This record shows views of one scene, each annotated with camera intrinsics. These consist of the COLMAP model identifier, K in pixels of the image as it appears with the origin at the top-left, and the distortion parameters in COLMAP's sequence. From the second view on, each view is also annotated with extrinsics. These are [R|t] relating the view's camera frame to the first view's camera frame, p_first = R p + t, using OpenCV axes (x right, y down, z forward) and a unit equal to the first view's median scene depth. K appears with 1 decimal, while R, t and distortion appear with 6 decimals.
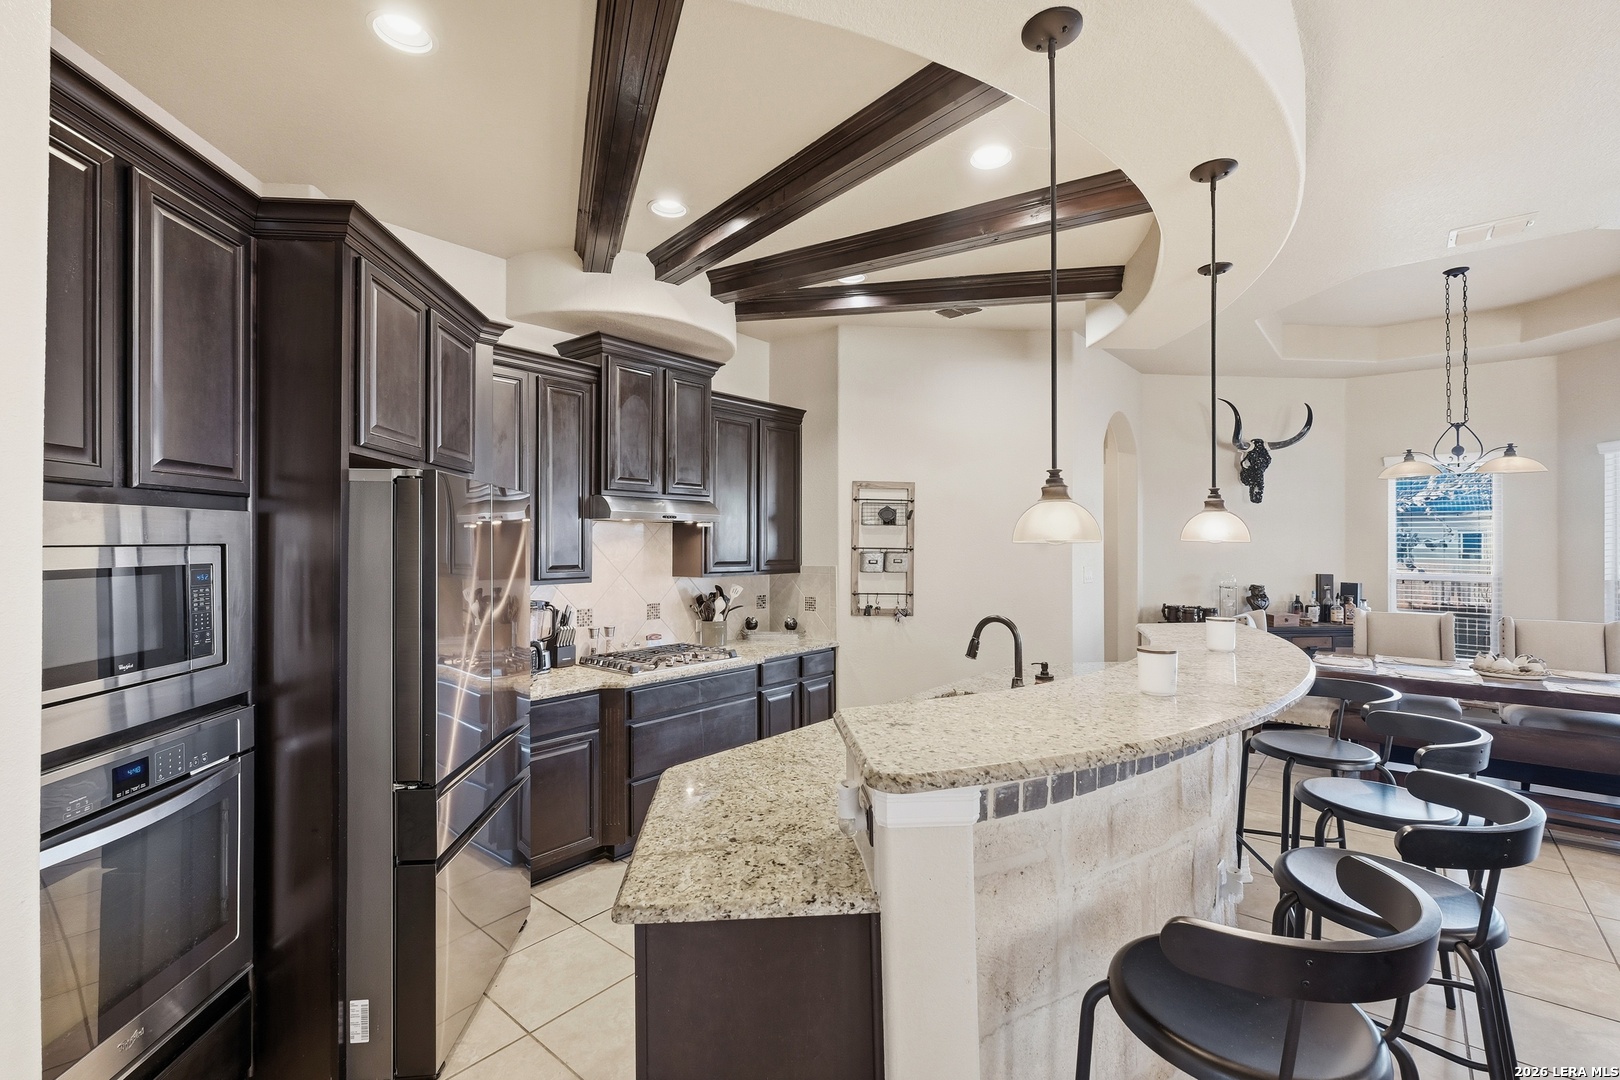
lens RADIAL K [[711.1, 0, 806.8], [0, 711.1, 541.1], [0, 0, 1]] dist [-0.003389, 0.000163]
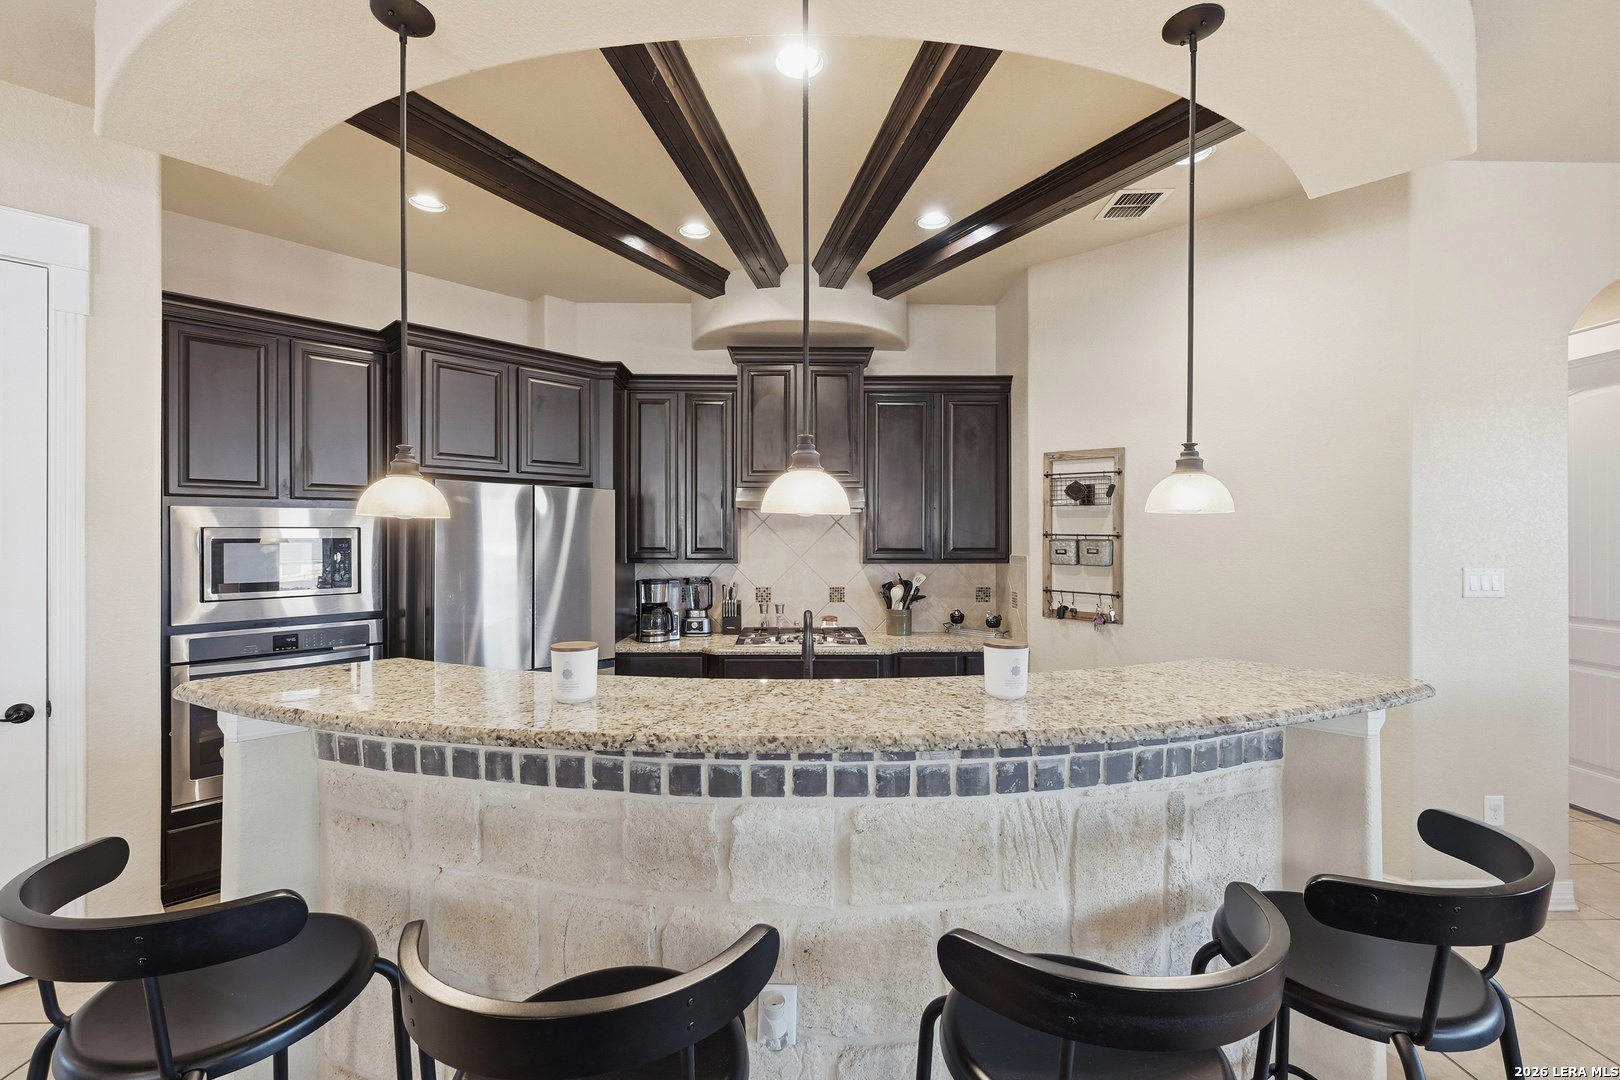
lens RADIAL K [[711.1, 0, 803.7], [0, 711.1, 533.4], [0, 0, 1]] dist [-0.003389, 0.000163]
pose [[0.656802, -0.001966, -0.754060, 0.541579], [0.001704, 0.999998, -0.001123, 0.009832], [0.754061, -0.000547, 0.656804, 0.274979]]
